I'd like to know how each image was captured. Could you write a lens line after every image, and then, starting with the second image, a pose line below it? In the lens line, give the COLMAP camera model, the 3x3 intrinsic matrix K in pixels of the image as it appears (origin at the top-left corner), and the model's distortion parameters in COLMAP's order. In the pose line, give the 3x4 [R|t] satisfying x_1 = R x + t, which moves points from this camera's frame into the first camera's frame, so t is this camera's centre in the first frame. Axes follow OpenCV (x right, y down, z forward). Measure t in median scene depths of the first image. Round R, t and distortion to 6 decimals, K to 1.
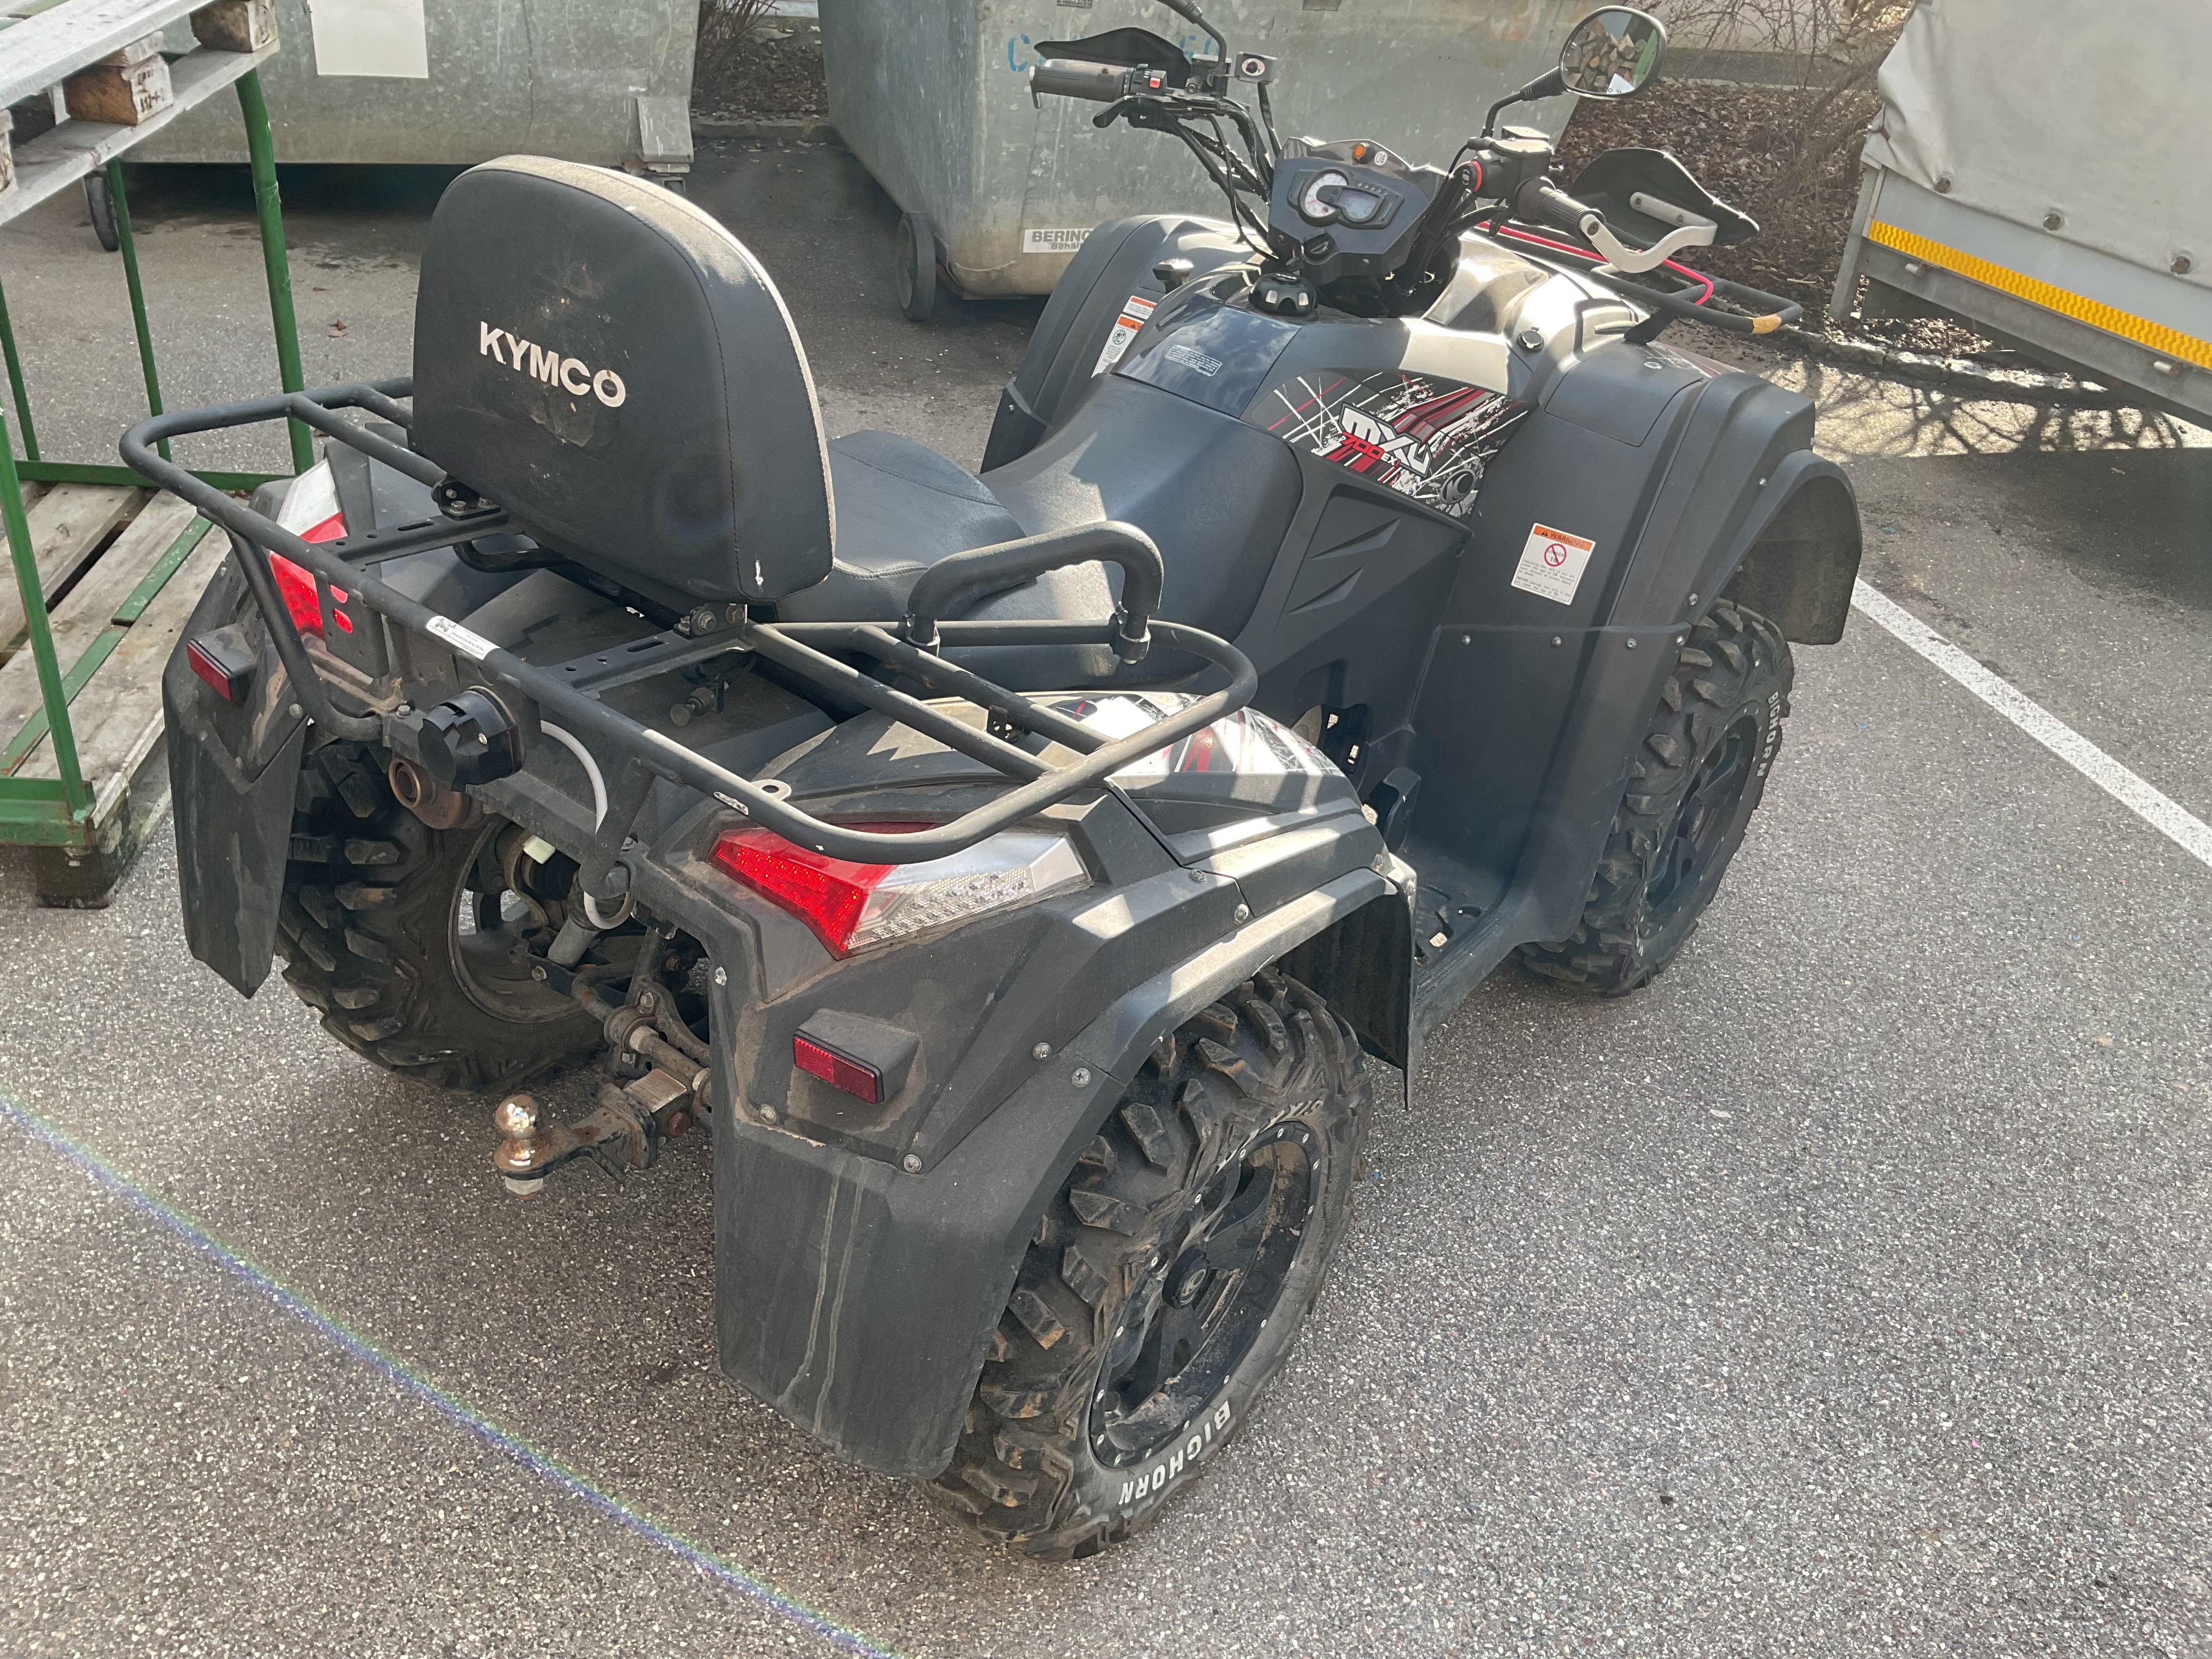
lens RADIAL K [[1888.0, 0, 1106.0], [0, 1888.0, 829.5], [0, 0, 1]] dist [0.045359, -0.072334]
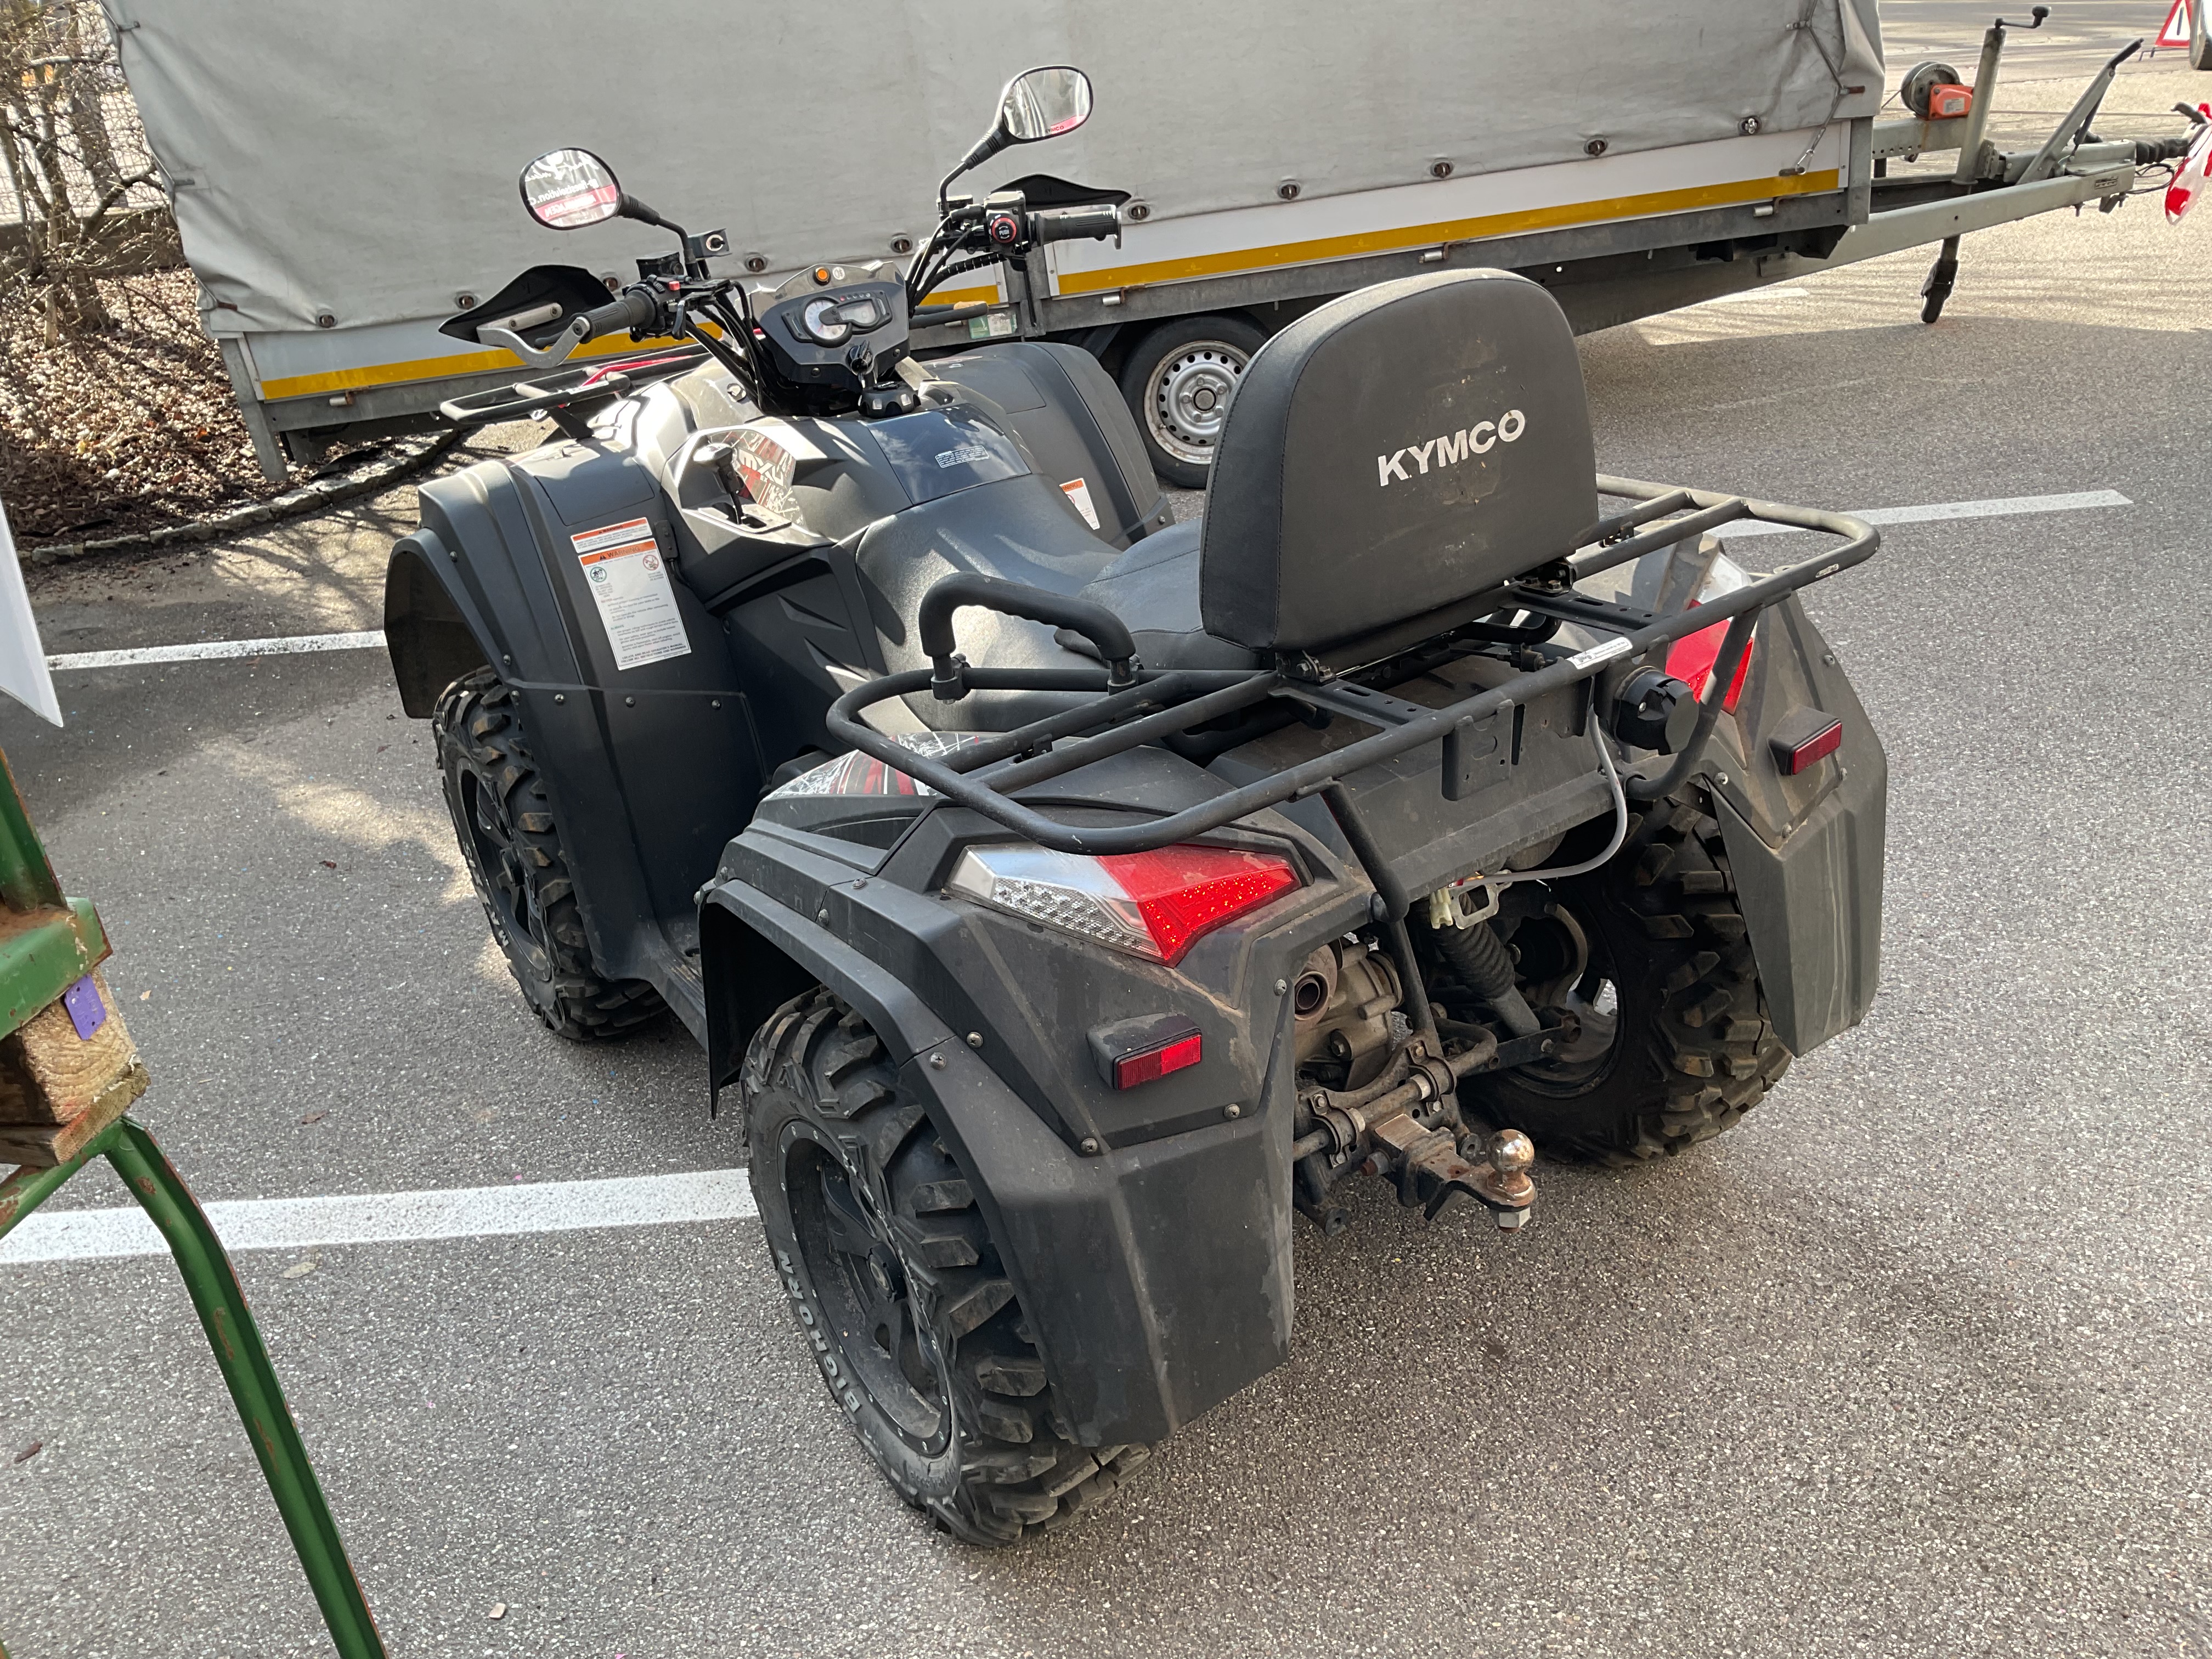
lens RADIAL K [[1888.0, 0, 1106.0], [0, 1888.0, 829.5], [0, 0, 1]] dist [0.045359, -0.072334]
pose [[0.269467, -0.541417, 0.796401, -0.416604], [0.605935, 0.738092, 0.296755, -0.163139], [-0.748486, 0.402601, 0.526955, 0.198540]]
